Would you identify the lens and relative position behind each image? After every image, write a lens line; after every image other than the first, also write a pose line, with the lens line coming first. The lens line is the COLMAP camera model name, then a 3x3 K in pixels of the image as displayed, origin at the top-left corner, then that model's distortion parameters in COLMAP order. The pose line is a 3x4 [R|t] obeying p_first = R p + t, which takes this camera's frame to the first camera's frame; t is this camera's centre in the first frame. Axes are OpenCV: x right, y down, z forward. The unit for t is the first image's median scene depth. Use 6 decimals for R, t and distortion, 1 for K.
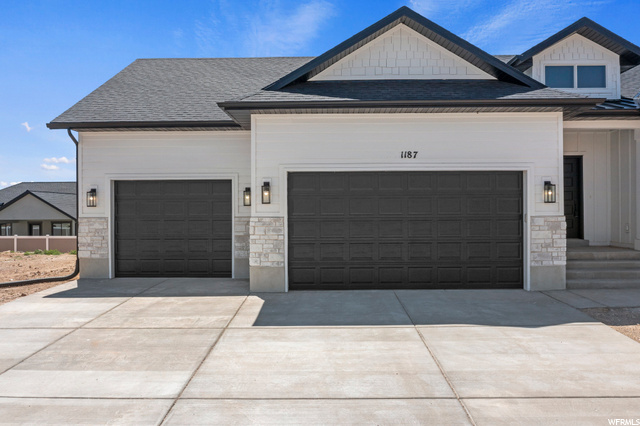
lens RADIAL K [[515.3, 0, 317.8], [0, 515.3, 212.8], [0, 0, 1]] dist [-0.026018, 0.008618]
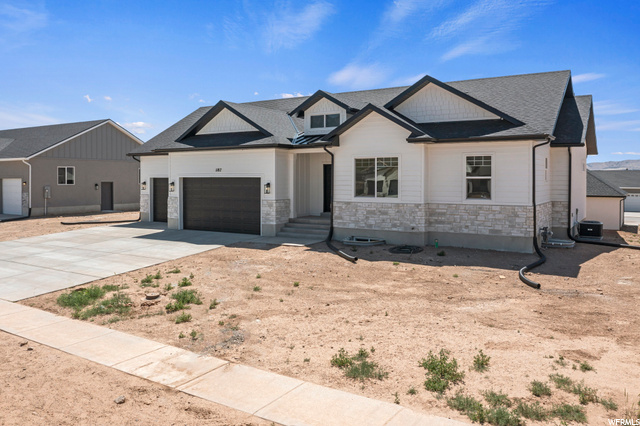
lens RADIAL K [[515.3, 0, 320.7], [0, 515.3, 213.9], [0, 0, 1]] dist [-0.026018, 0.008618]
pose [[0.851625, 0.040478, -0.522587, 1.659751], [-0.010182, 0.998103, 0.060718, -0.063402], [0.524053, -0.046387, 0.850421, -0.619583]]
